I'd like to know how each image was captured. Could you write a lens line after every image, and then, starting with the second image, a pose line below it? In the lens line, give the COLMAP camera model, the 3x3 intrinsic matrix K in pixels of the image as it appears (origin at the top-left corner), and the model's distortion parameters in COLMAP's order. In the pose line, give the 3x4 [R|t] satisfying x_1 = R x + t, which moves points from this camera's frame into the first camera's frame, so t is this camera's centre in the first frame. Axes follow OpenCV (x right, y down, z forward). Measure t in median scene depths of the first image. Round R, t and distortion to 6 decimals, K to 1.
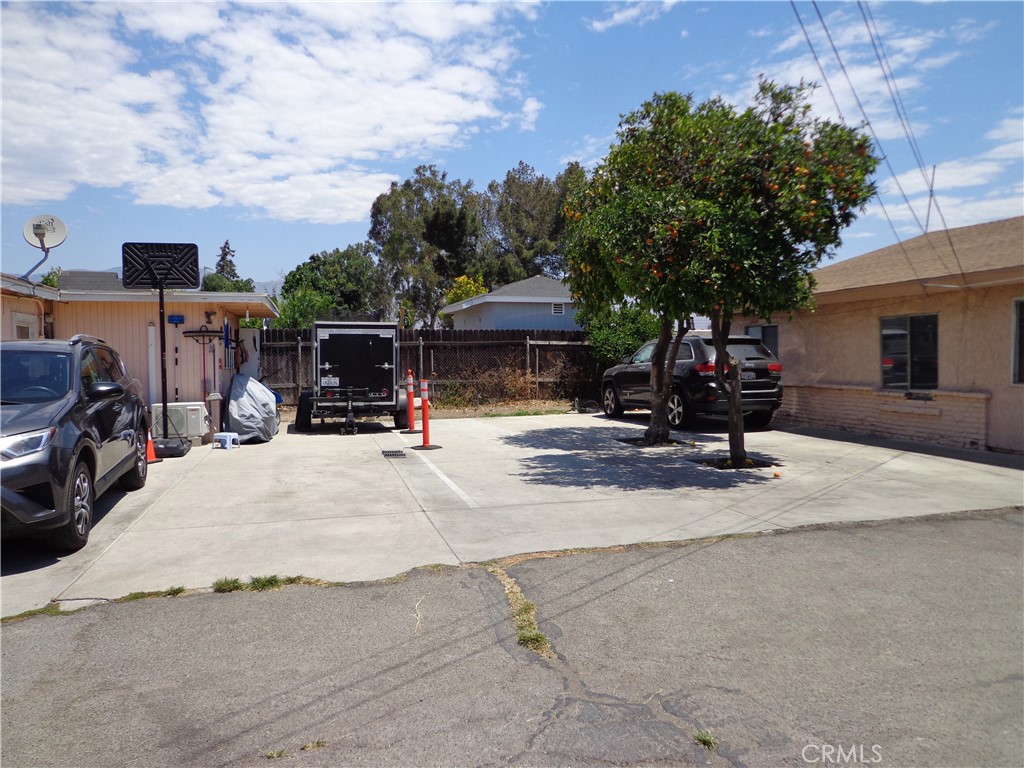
lens RADIAL K [[747.3, 0, 513.7], [0, 747.3, 384.8], [0, 0, 1]] dist [-0.001935, 0.002250]
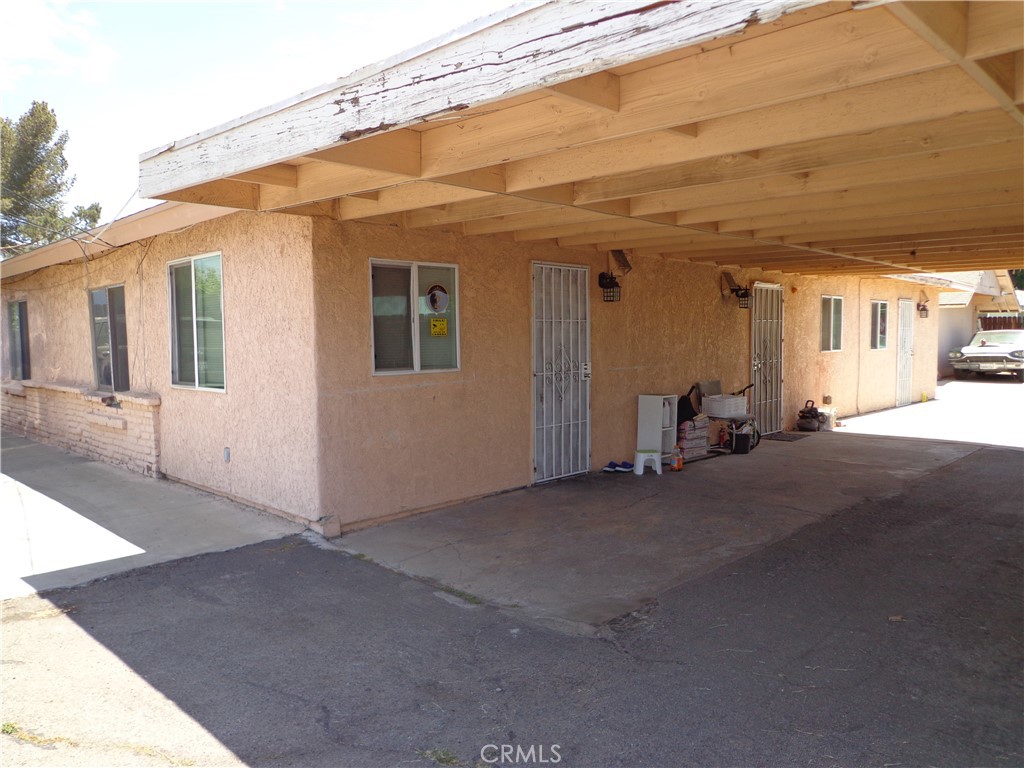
lens RADIAL K [[732.7, 0, 524.6], [0, 732.7, 383.0], [0, 0, 1]] dist [-0.002179, -0.000291]
pose [[0.871507, -0.032136, 0.489329, 0.600058], [0.022935, 0.999430, 0.024788, -0.011667], [-0.489846, -0.010380, 0.871747, 0.226514]]
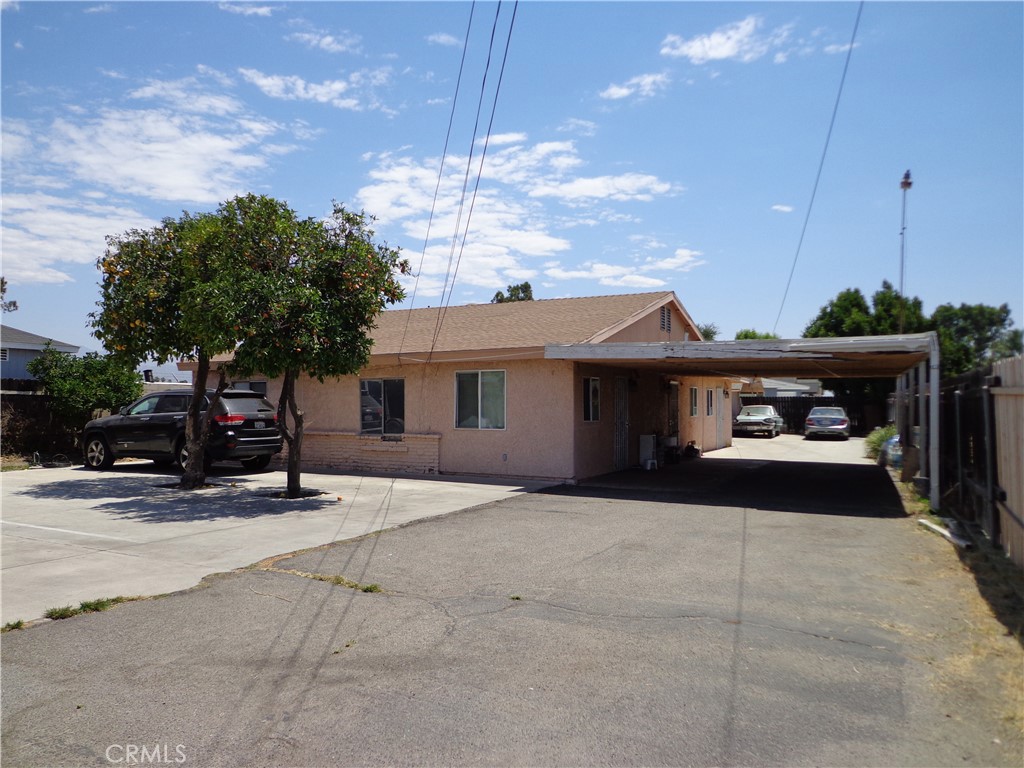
lens RADIAL K [[753.0, 0, 497.6], [0, 753.0, 370.0], [0, 0, 1]] dist [-0.034666, 0.042700]
pose [[0.697728, 0.042681, 0.715090, -0.353156], [0.022159, 0.996460, -0.081097, 0.007577], [-0.716020, 0.072429, 0.694312, -0.116808]]
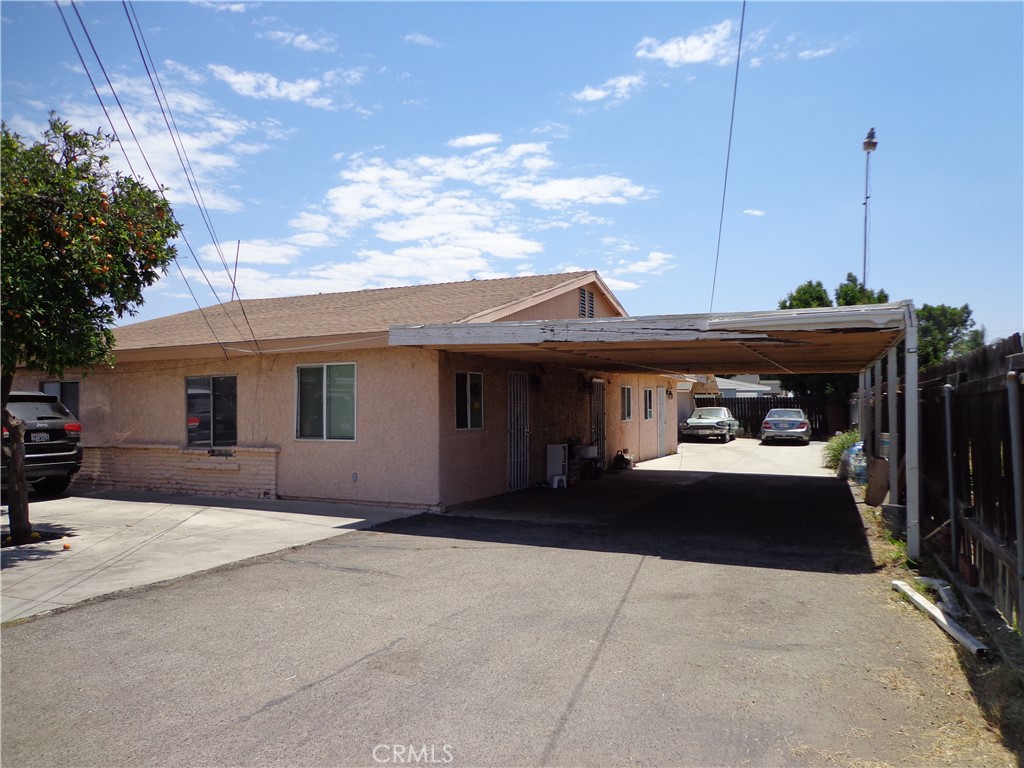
lens RADIAL K [[747.3, 0, 513.7], [0, 747.3, 384.8], [0, 0, 1]] dist [-0.001935, 0.002250]
pose [[0.658918, 0.028148, 0.751688, 0.020619], [0.030292, 0.997496, -0.063906, -0.000668], [-0.751604, 0.064879, 0.656416, -0.013581]]
